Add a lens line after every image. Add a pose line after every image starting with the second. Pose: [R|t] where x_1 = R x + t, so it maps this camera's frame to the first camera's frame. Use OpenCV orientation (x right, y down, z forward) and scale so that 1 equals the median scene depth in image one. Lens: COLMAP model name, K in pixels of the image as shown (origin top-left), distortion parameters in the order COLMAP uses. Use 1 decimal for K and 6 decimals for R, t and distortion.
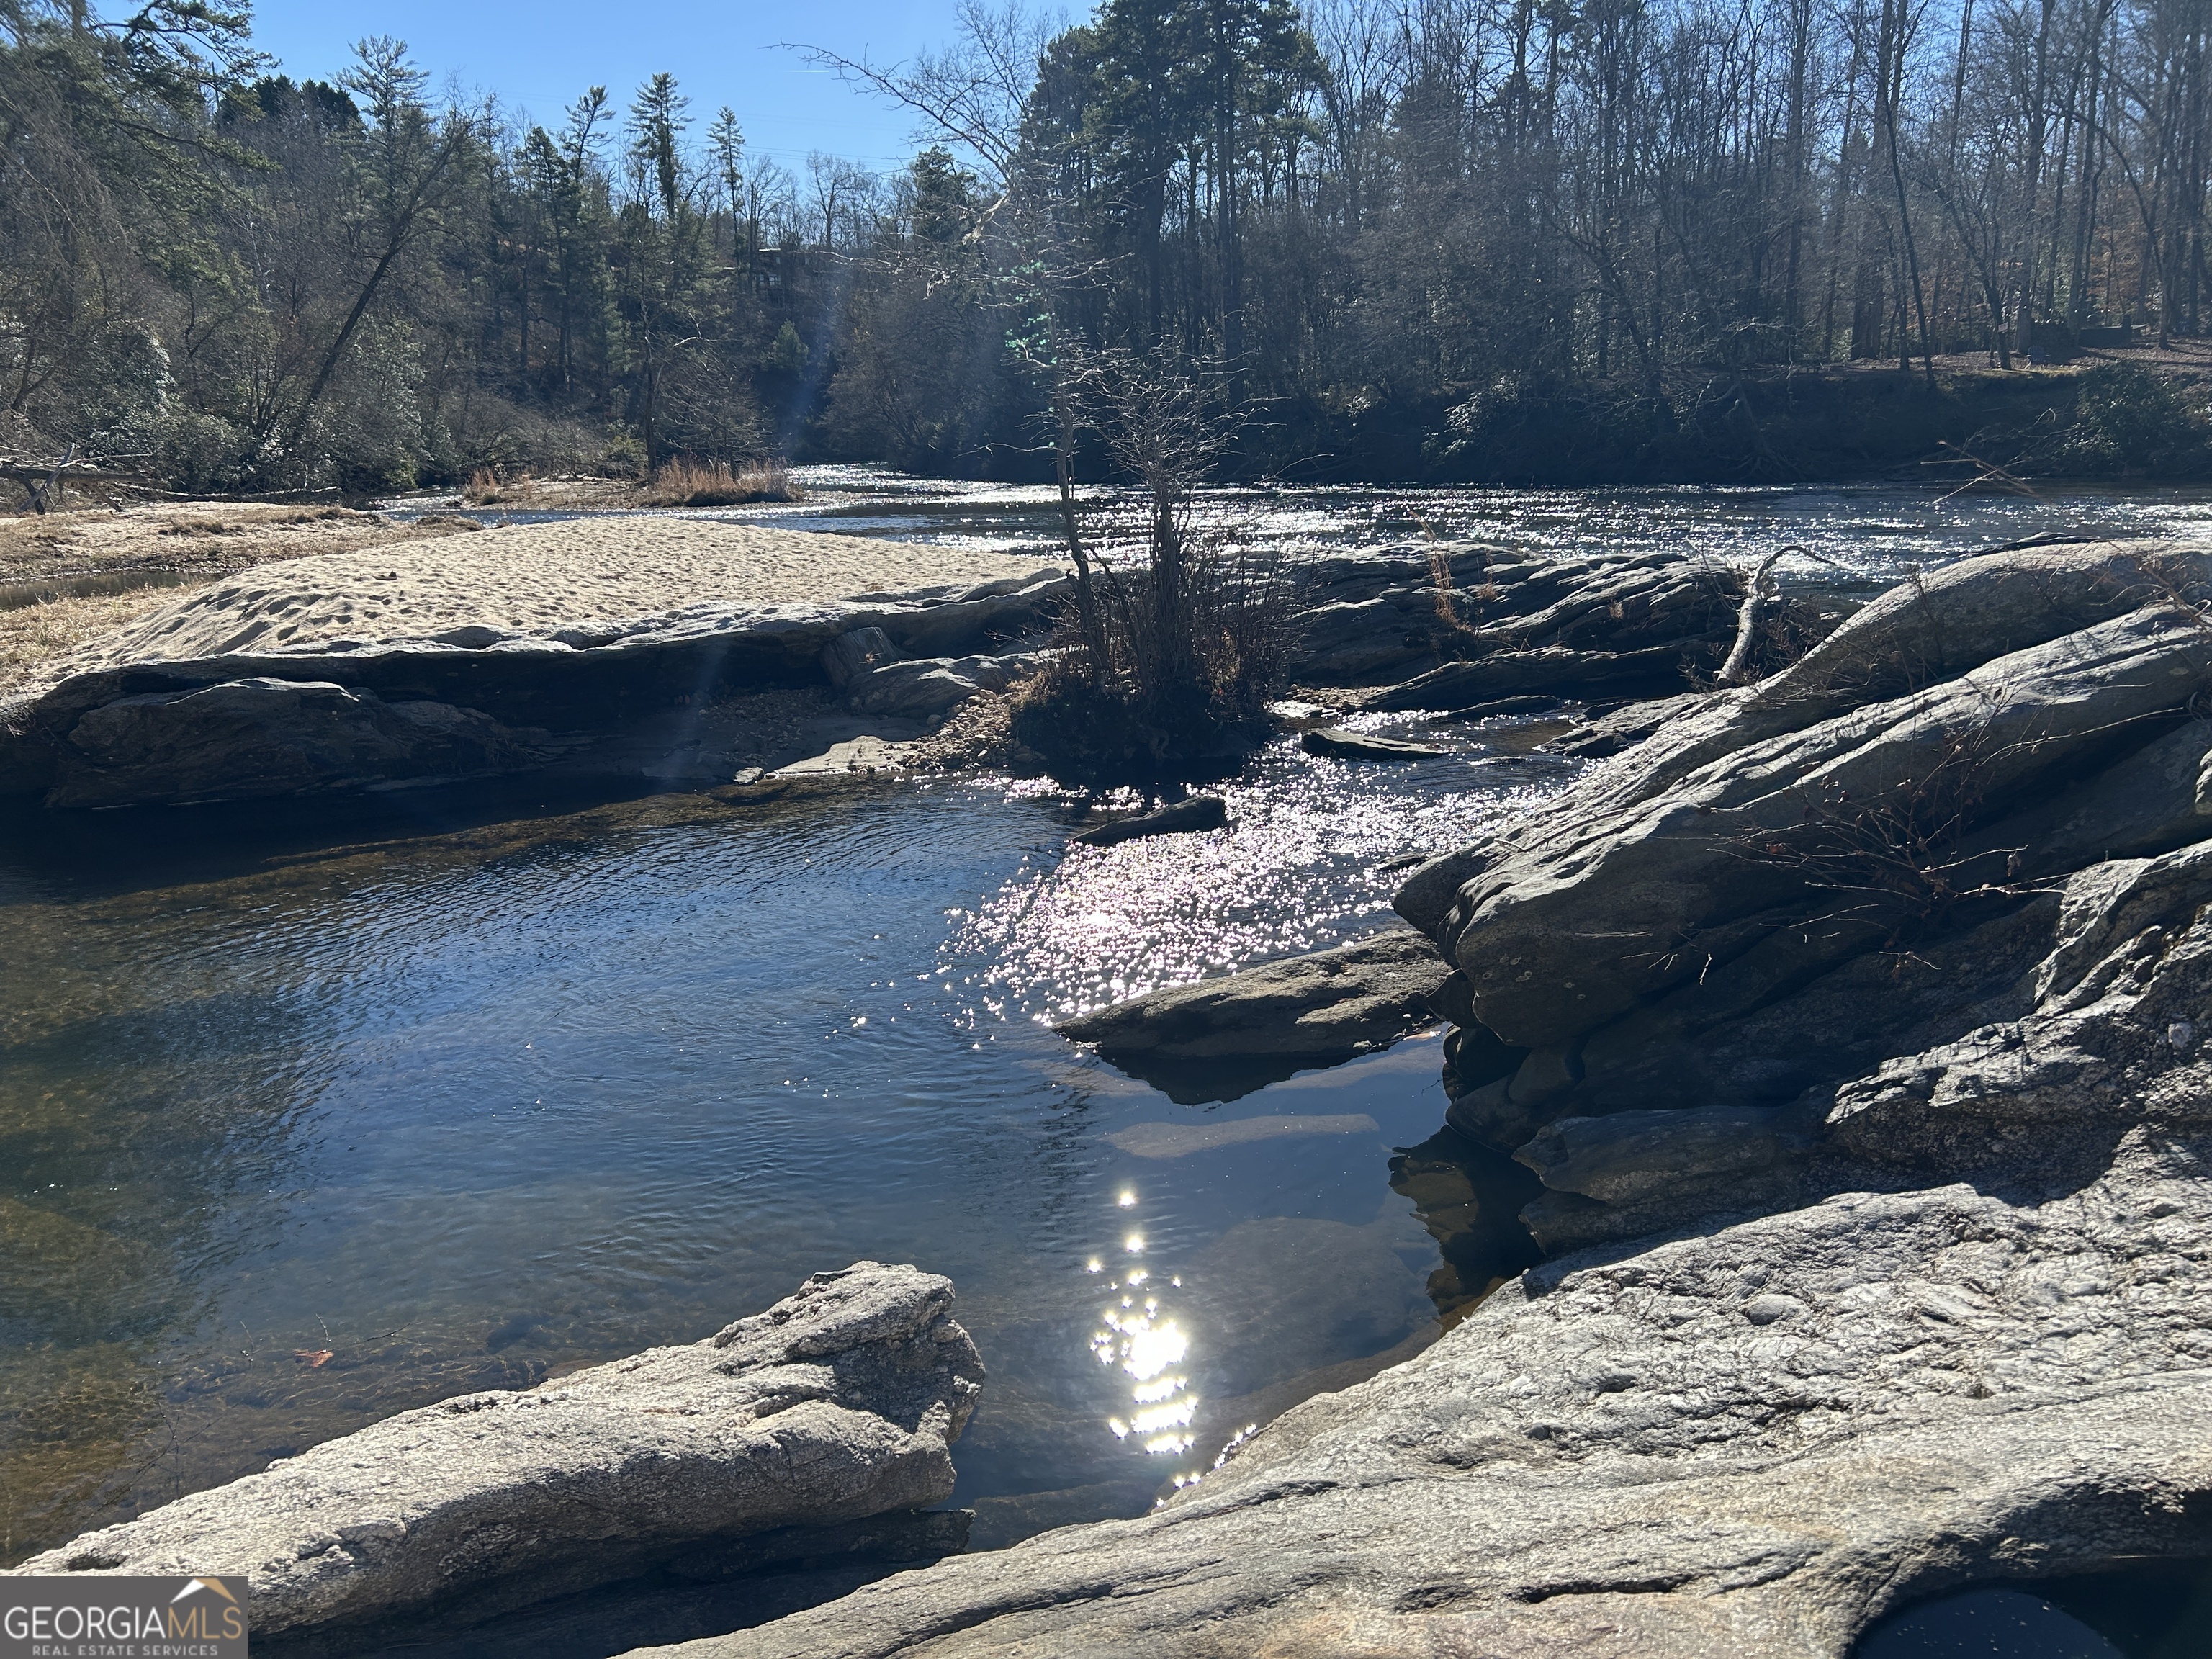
lens RADIAL K [[1652.5, 0, 1102.9], [0, 1652.5, 849.1], [0, 0, 1]] dist [0.041481, -0.043741]
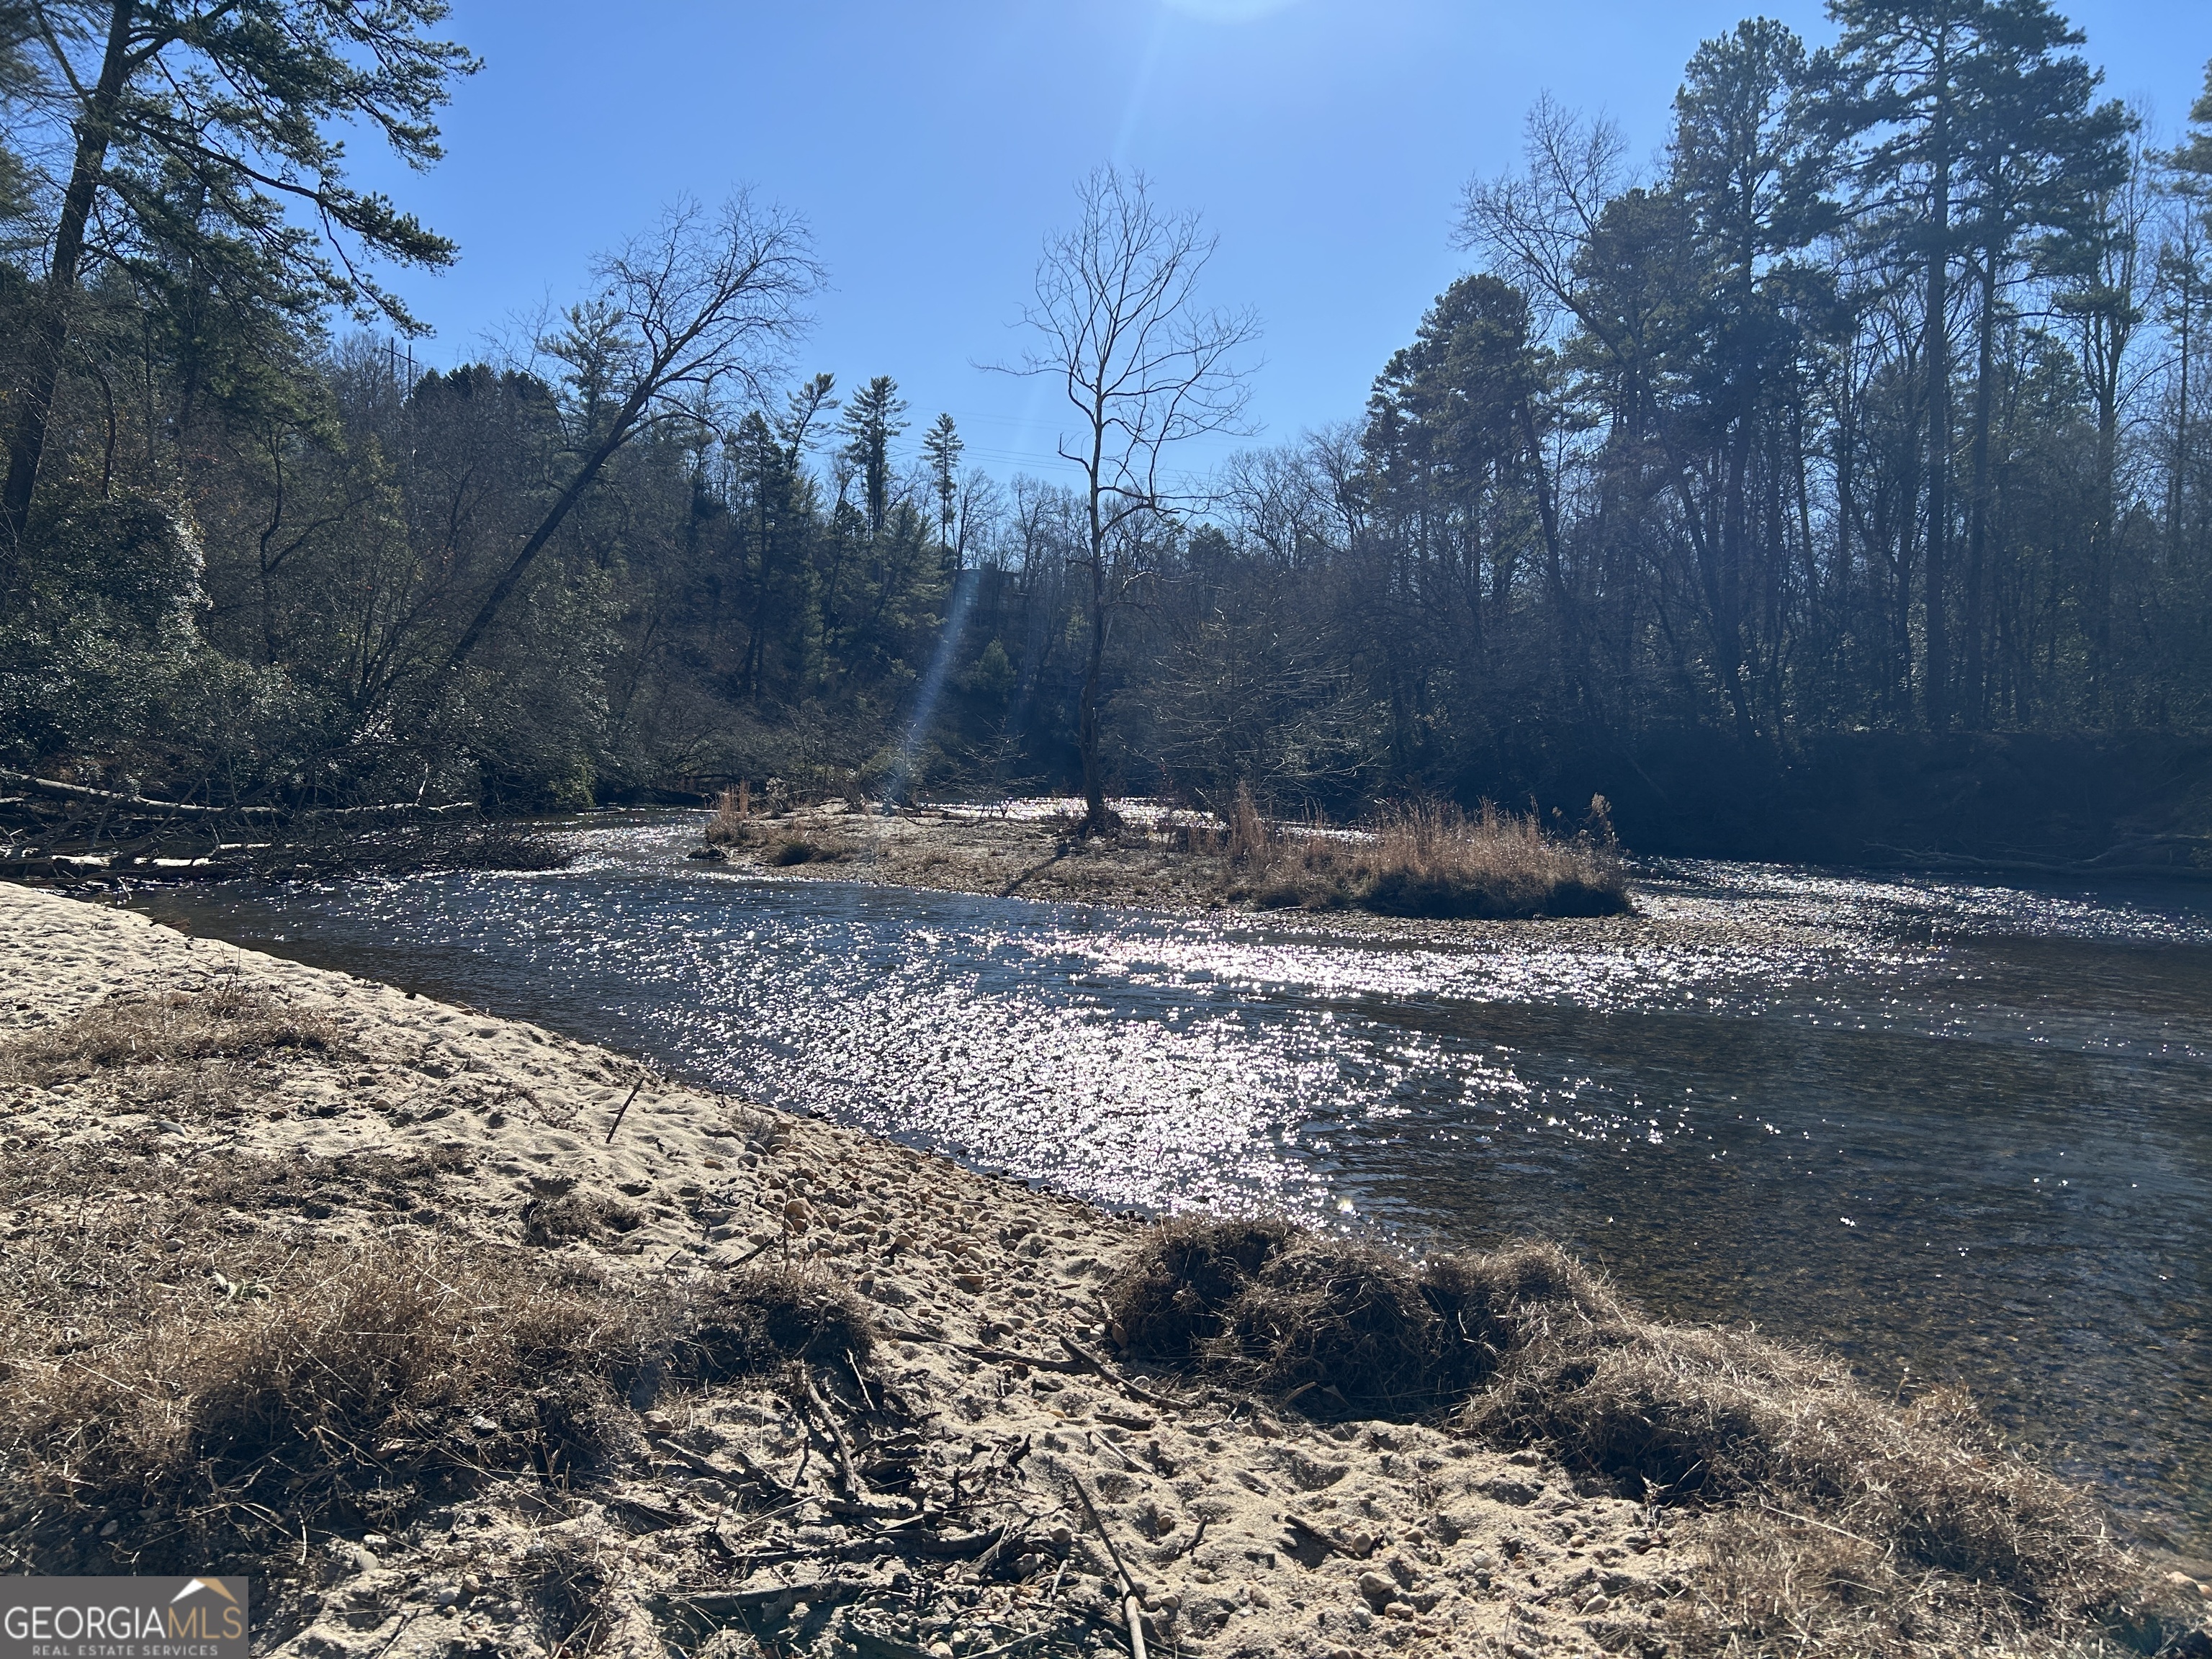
lens RADIAL K [[1652.5, 0, 1035.3], [0, 1652.5, 827.3], [0, 0, 1]] dist [0.041481, -0.043741]
pose [[0.993927, 0.051212, -0.097400, -0.093724], [-0.070810, 0.975165, -0.209856, -0.045952], [0.084234, 0.215479, 0.972869, 0.205256]]
